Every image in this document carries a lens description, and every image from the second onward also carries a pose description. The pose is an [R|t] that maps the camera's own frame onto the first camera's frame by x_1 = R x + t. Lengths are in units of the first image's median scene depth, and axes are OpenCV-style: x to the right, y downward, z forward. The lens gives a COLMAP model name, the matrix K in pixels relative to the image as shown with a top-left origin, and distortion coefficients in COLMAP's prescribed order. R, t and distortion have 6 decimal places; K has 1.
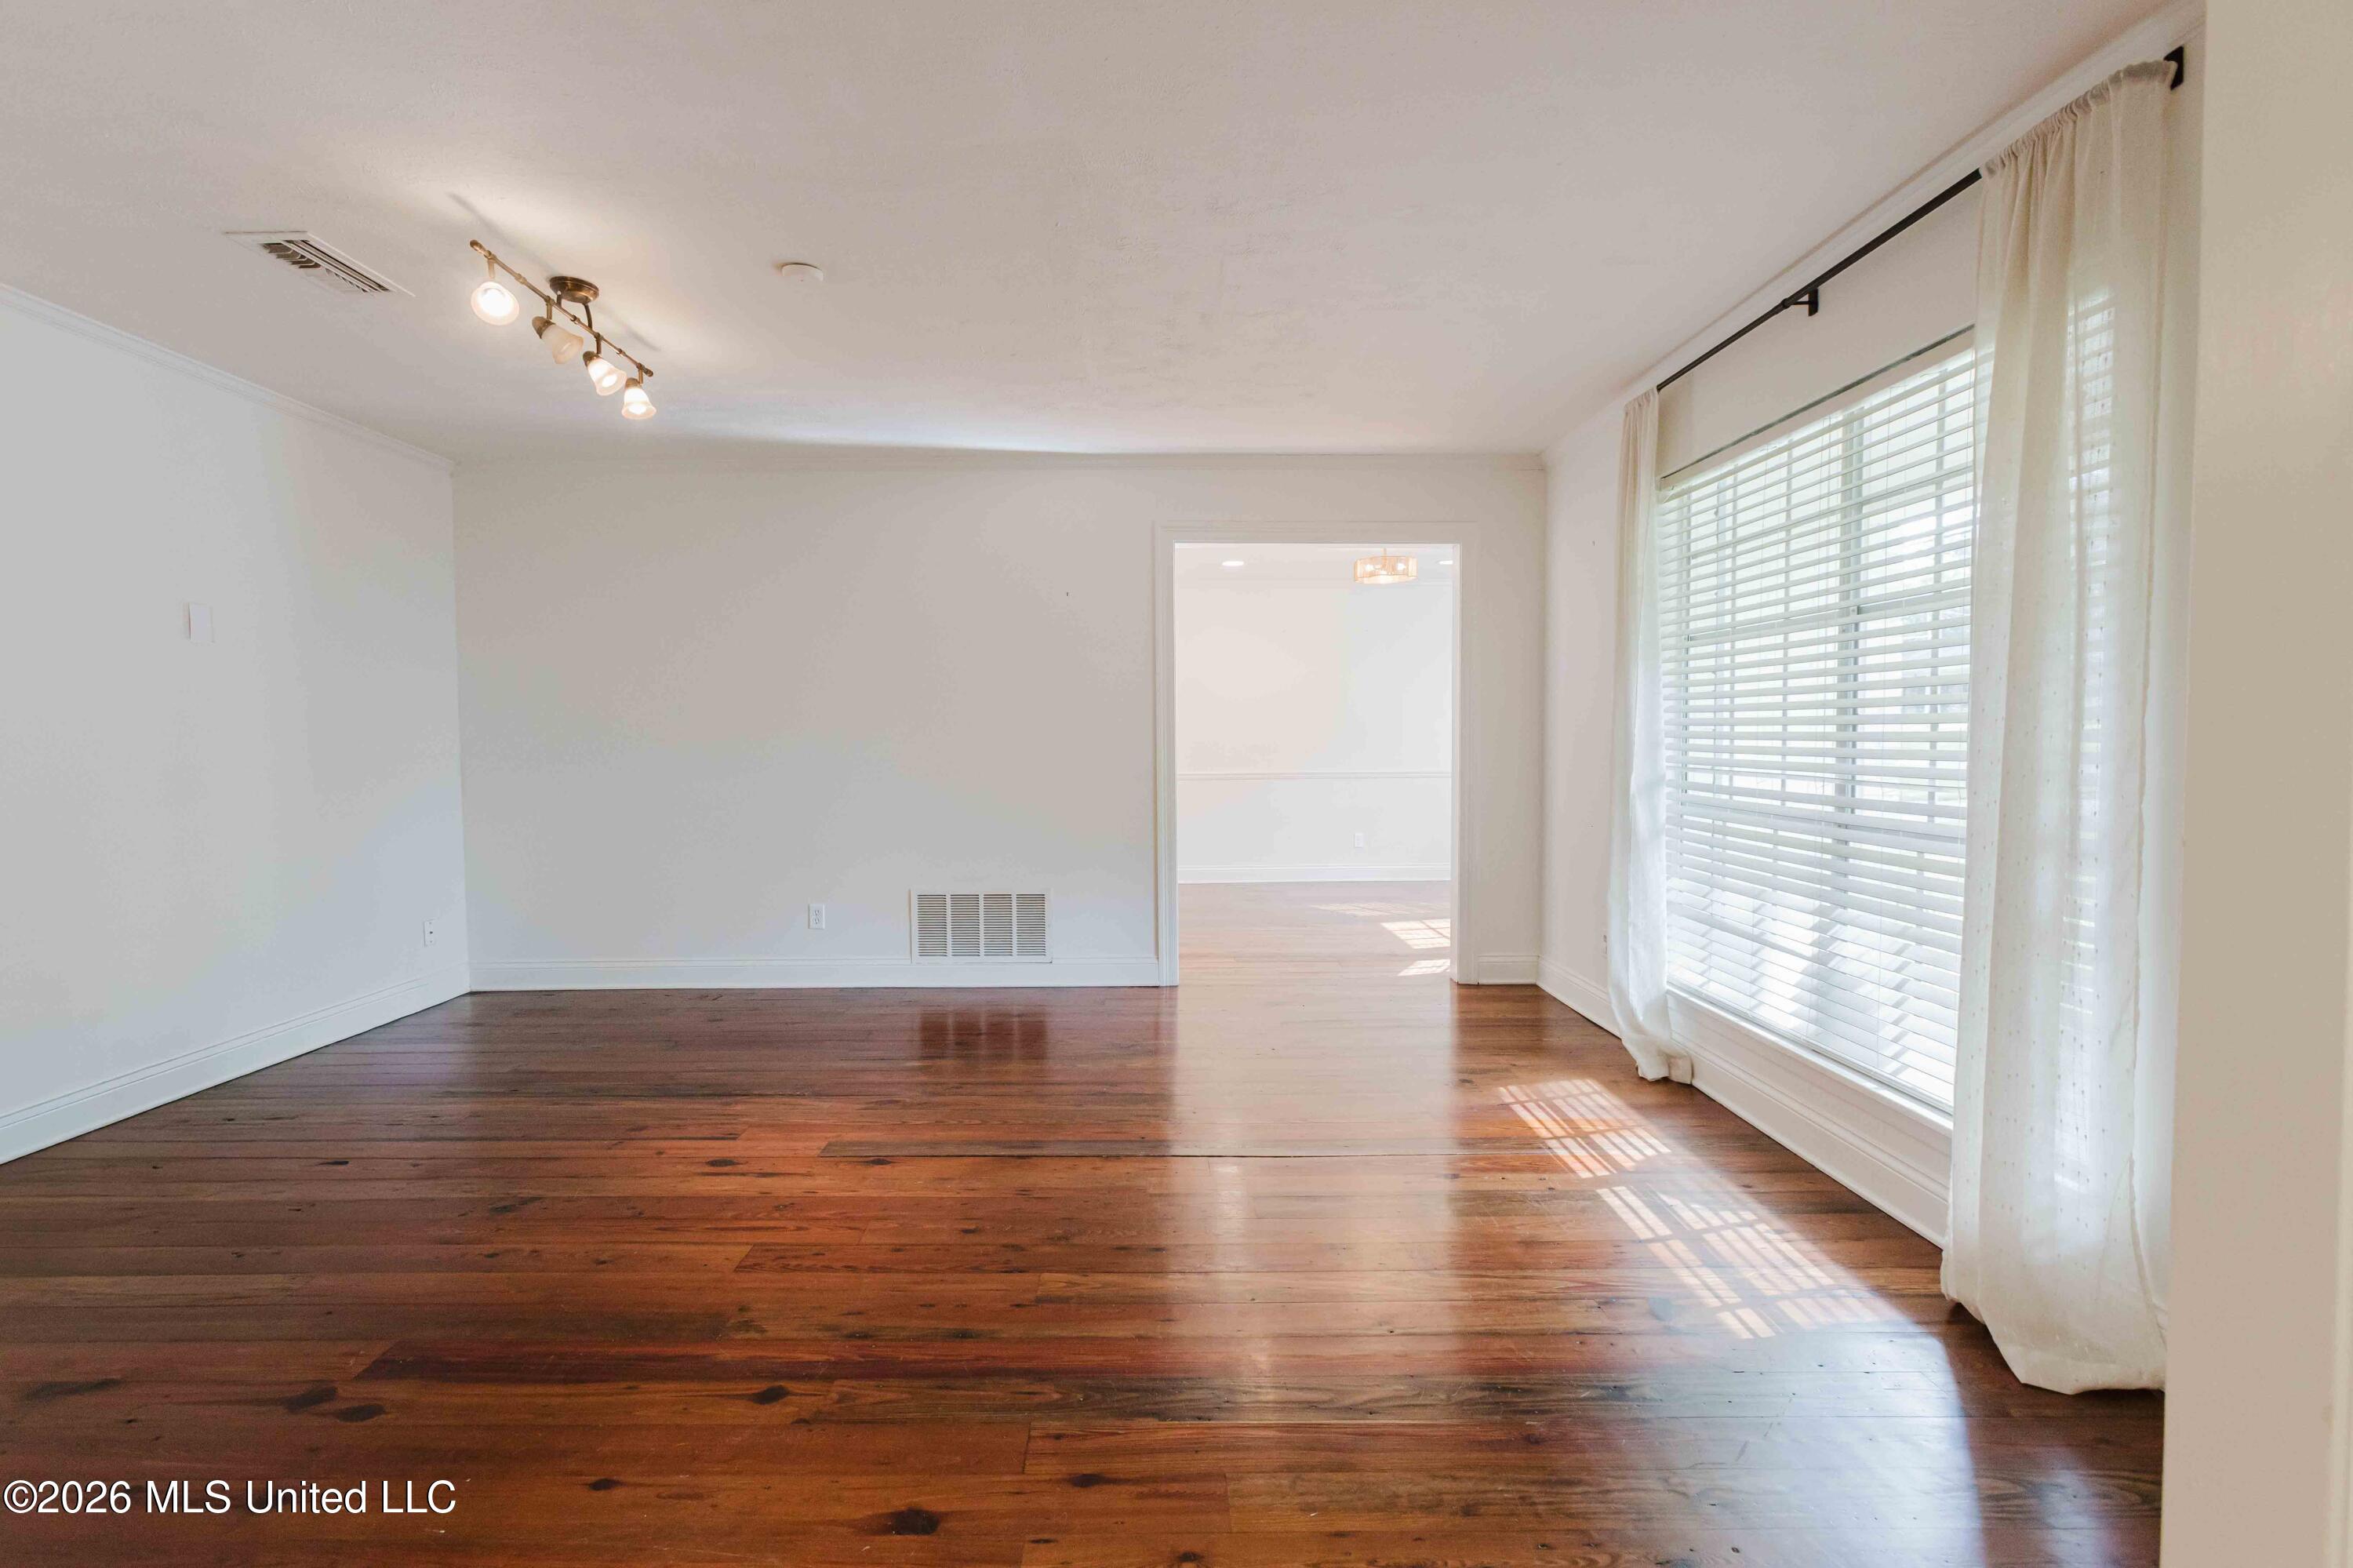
lens RADIAL K [[1060.5, 0, 1151.9], [0, 1060.5, 780.3], [0, 0, 1]] dist [0.000679, 0.001376]
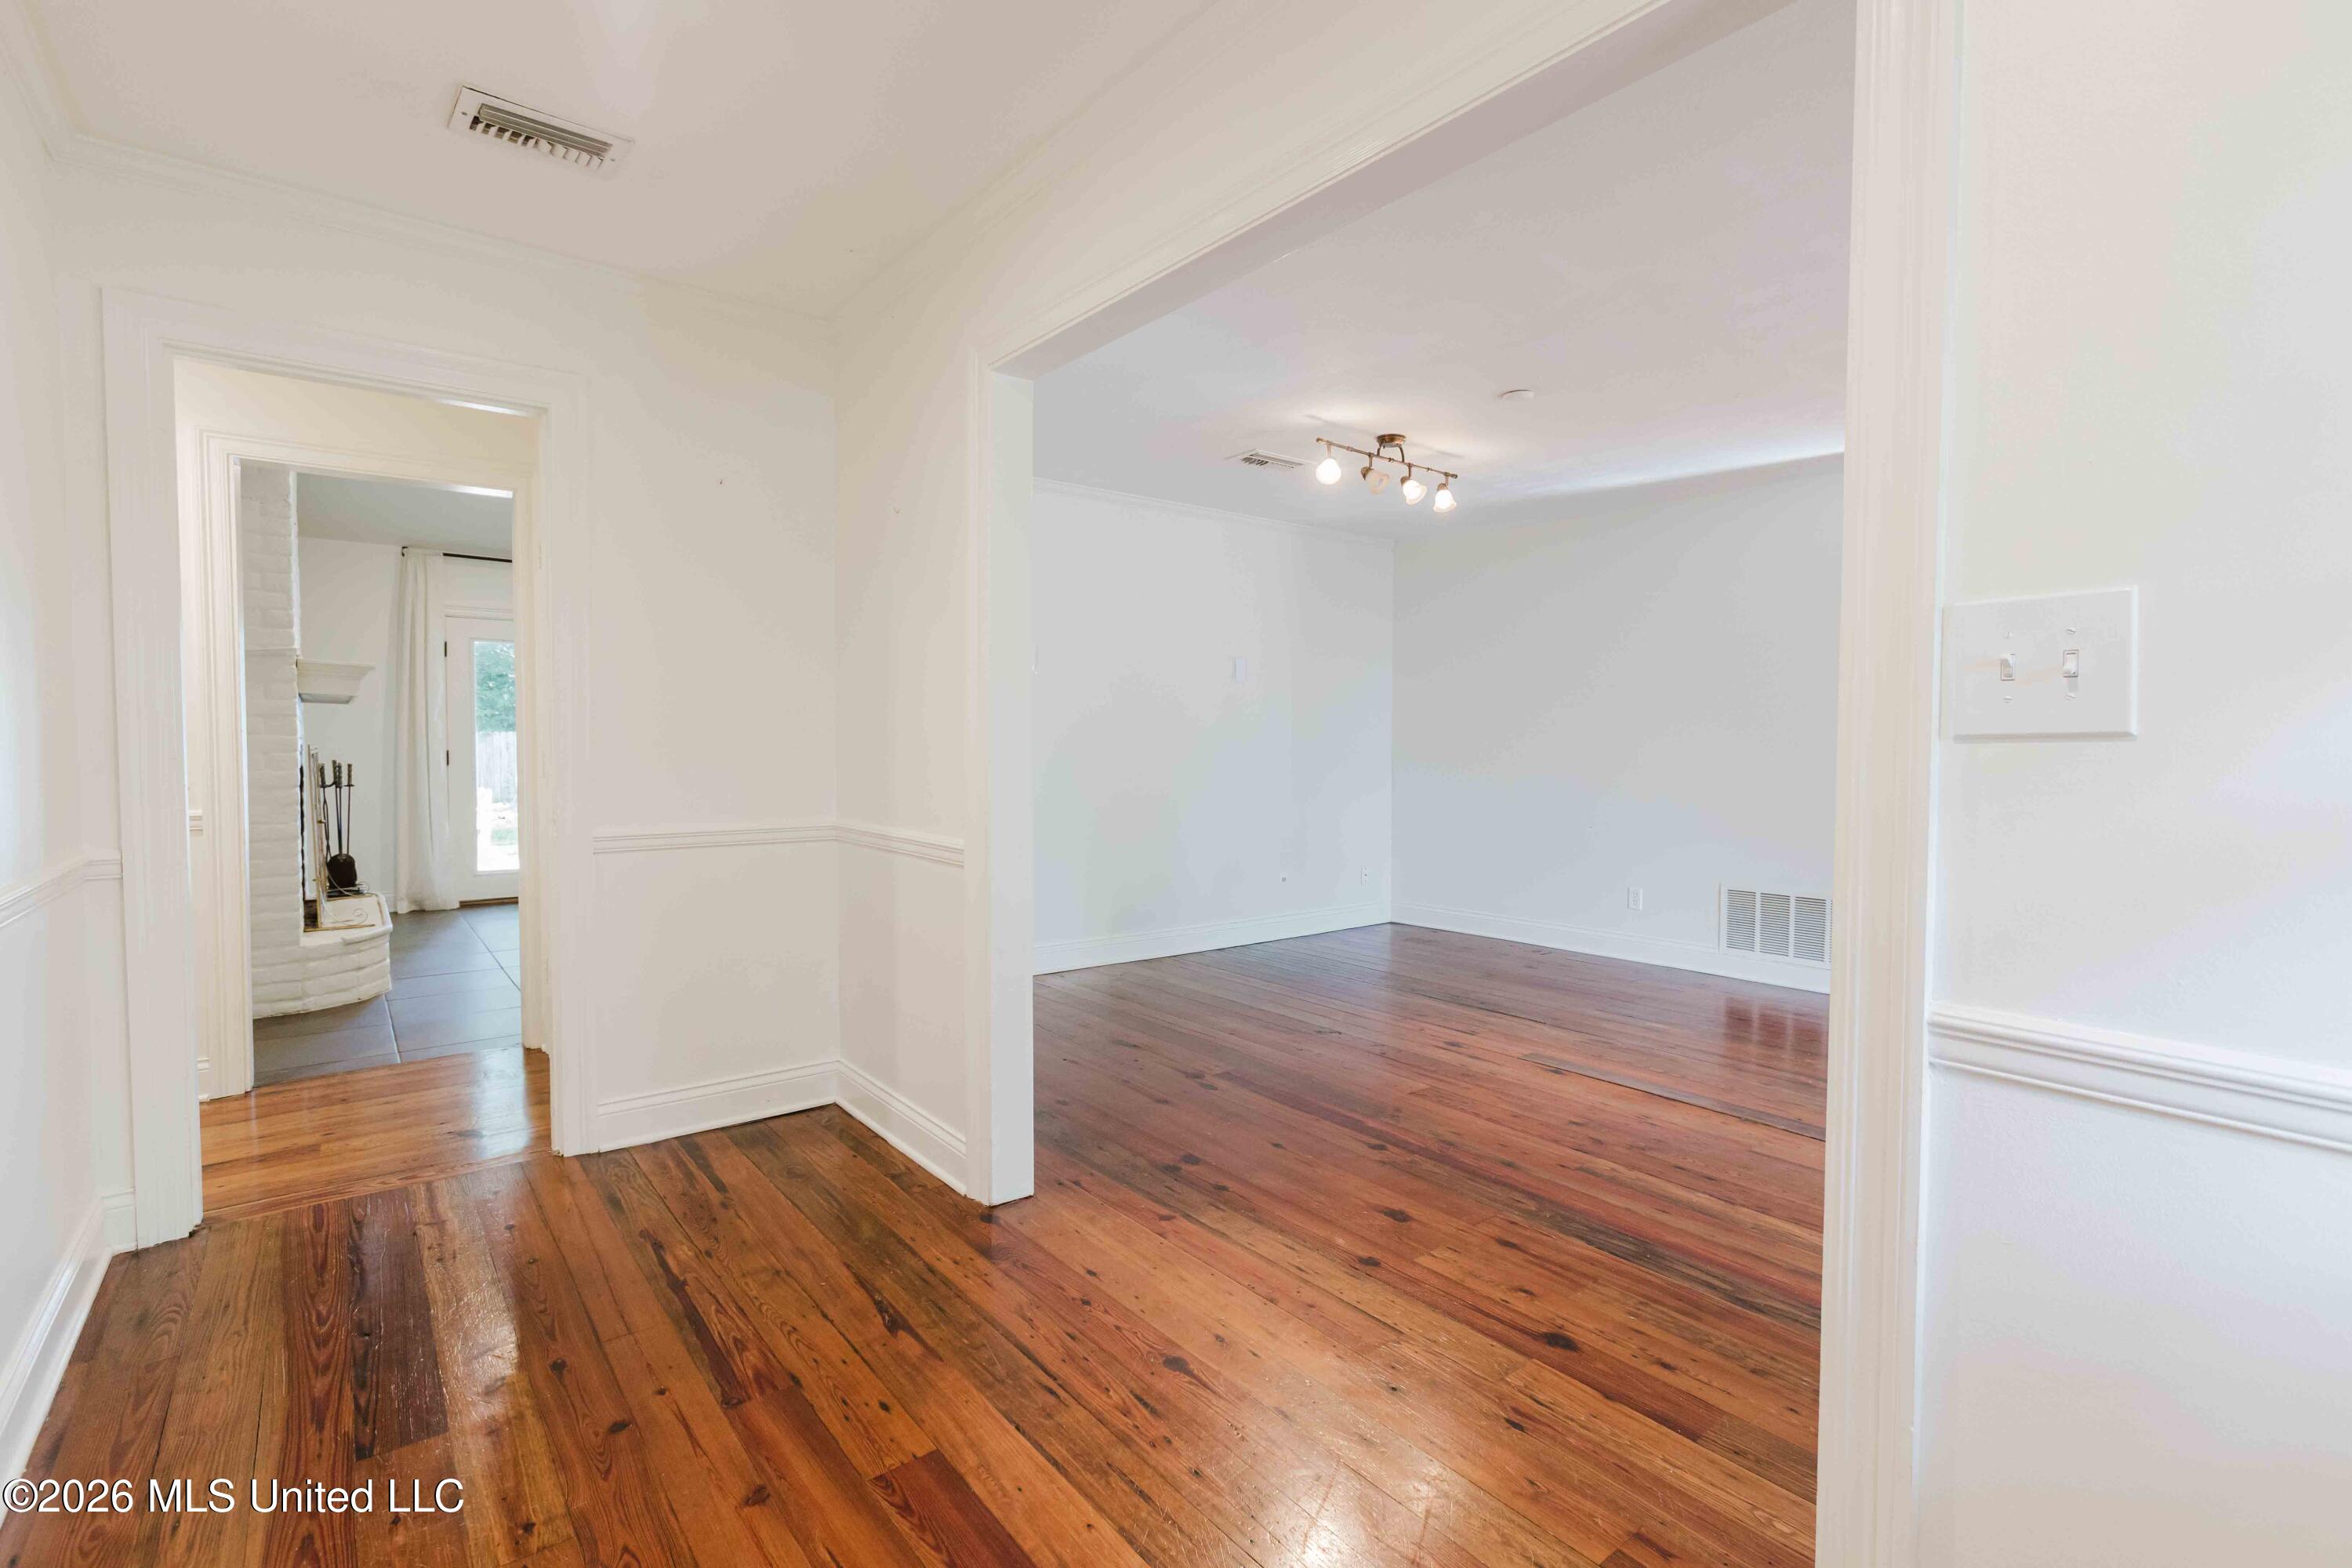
lens RADIAL K [[1060.0, 0, 1160.0], [0, 1060.0, 800.1], [0, 0, 1]] dist [0.000679, 0.001376]
pose [[0.614818, 0.049498, -0.787114, 0.445355], [-0.036311, 0.998747, 0.034444, 0.005232], [0.787832, 0.007404, 0.615845, -0.169842]]
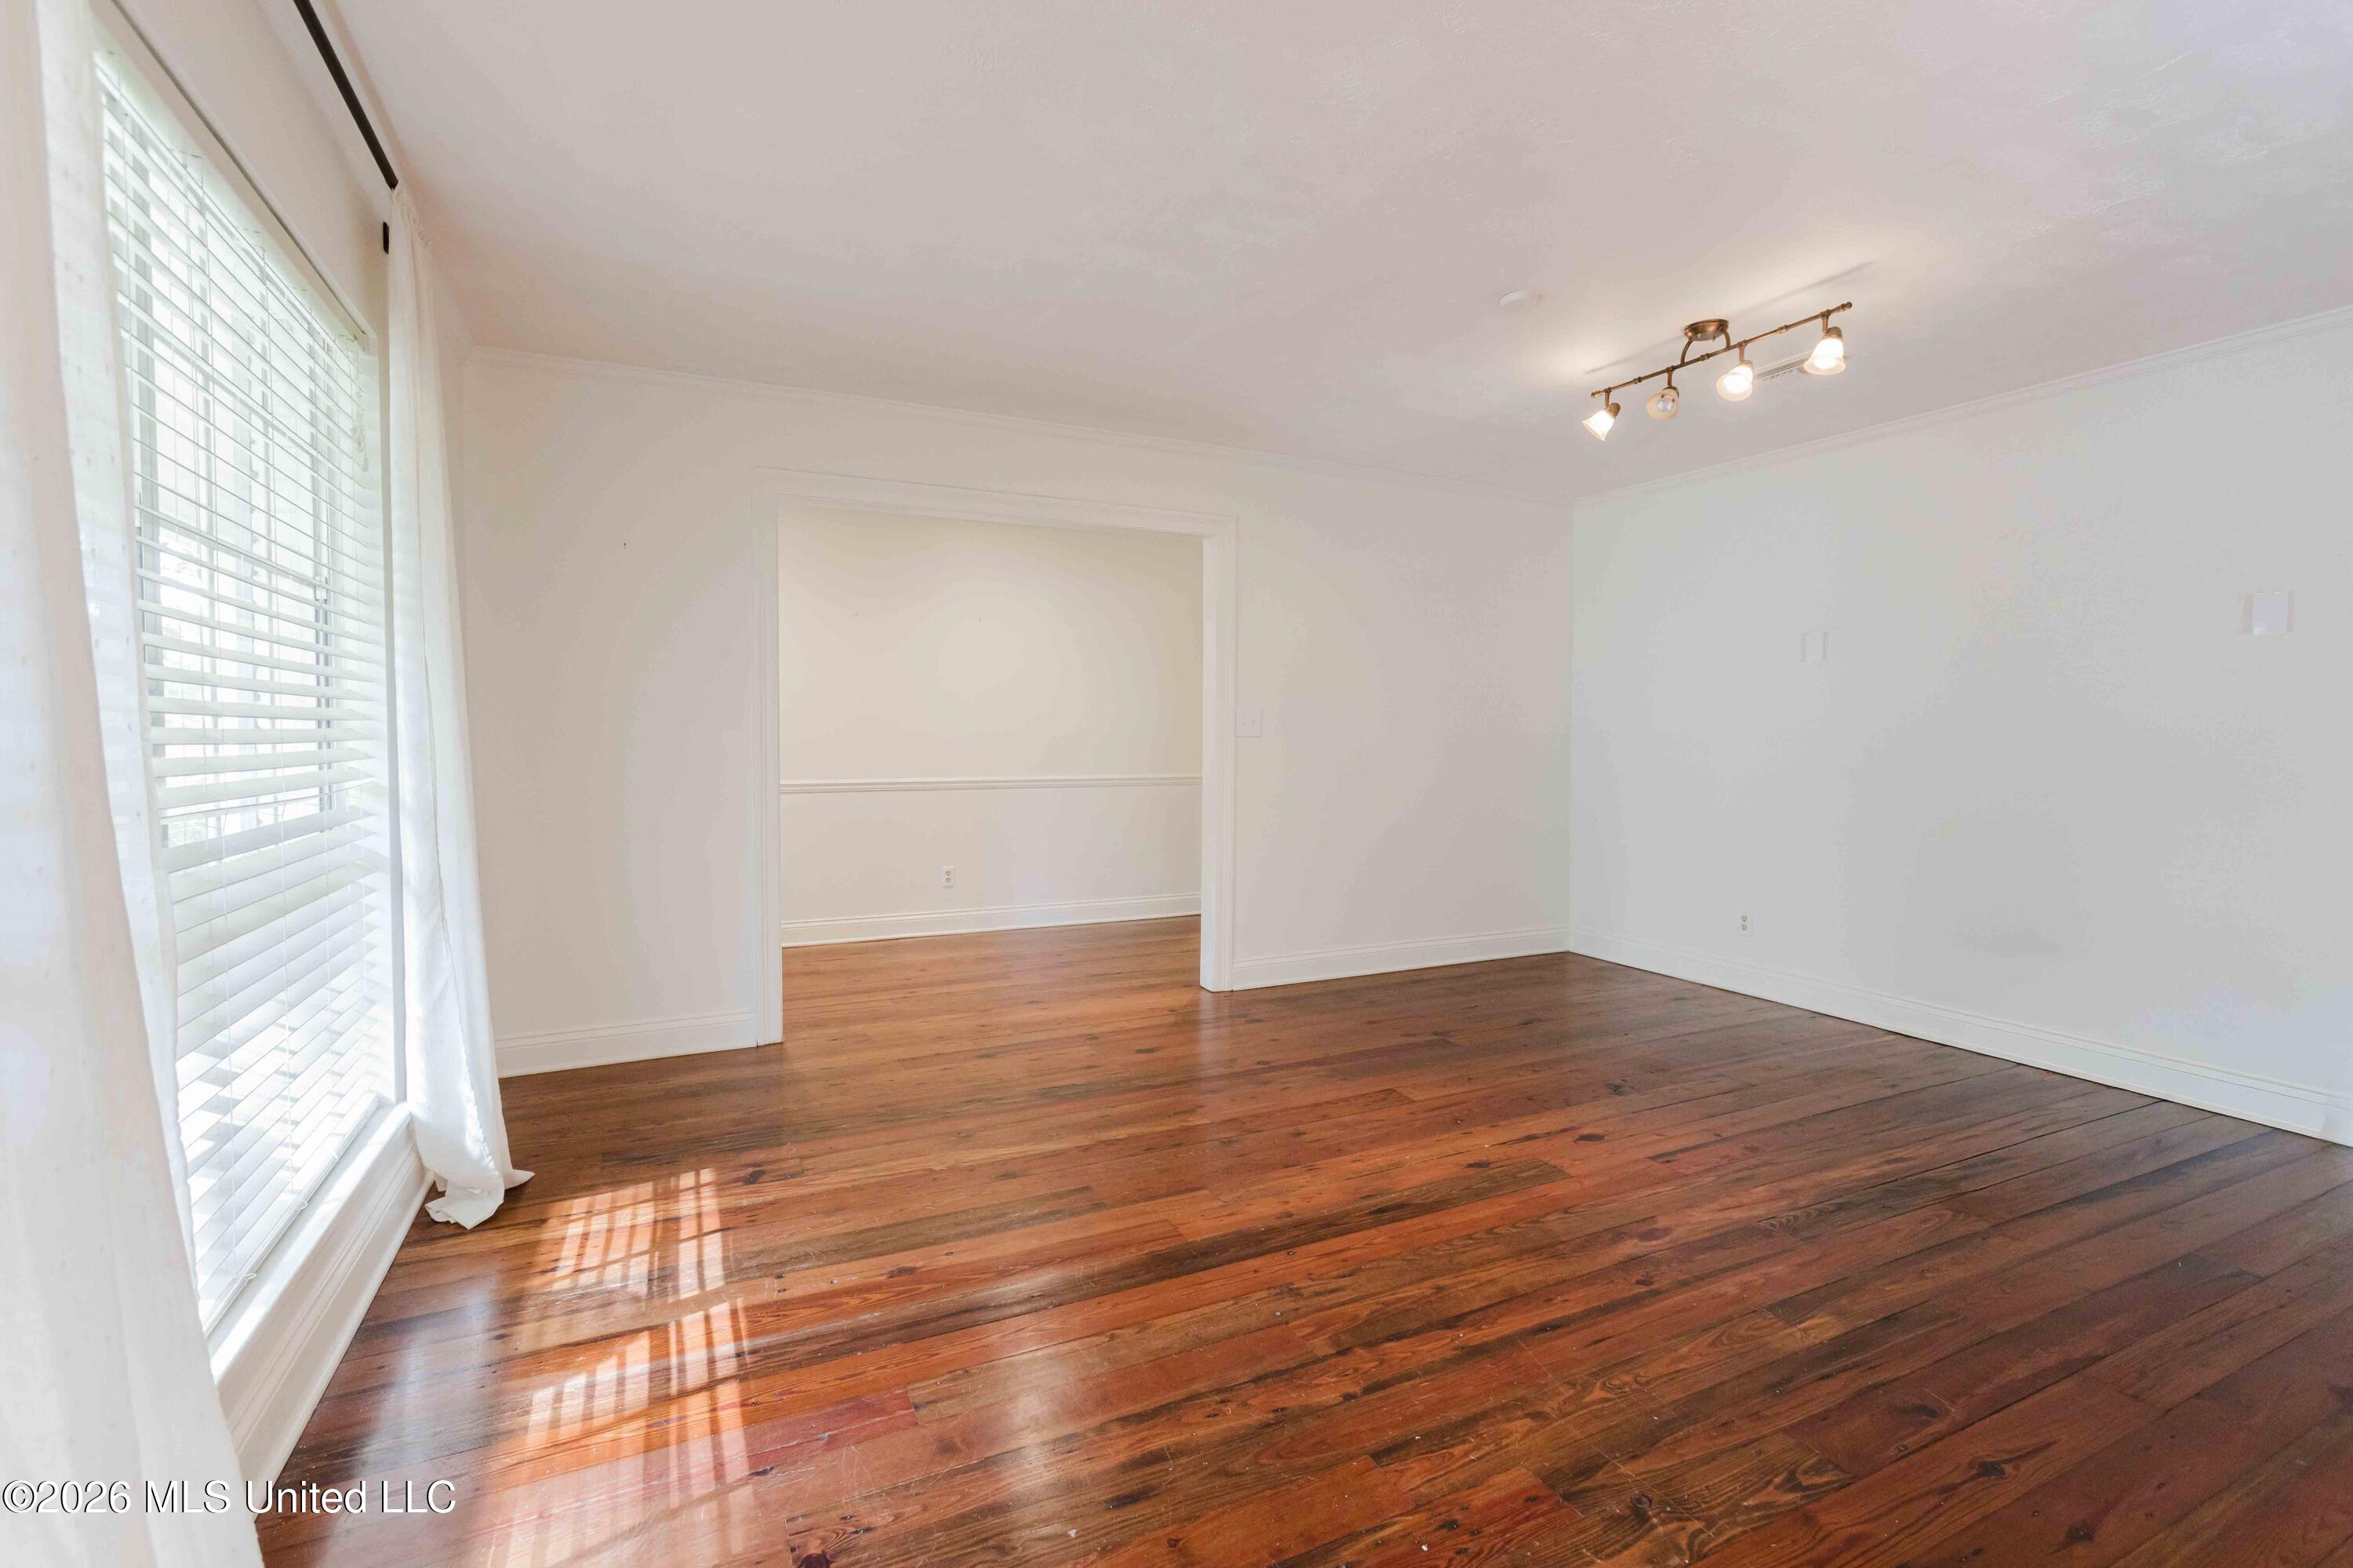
lens RADIAL K [[1060.5, 0, 1195.0], [0, 1060.5, 803.6], [0, 0, 1]] dist [0.000679, 0.001376]
pose [[-0.893331, 0.027974, -0.448528, 0.422879], [-0.020751, 0.994429, 0.103350, -0.076414], [0.448920, 0.101633, -0.887773, 1.749187]]
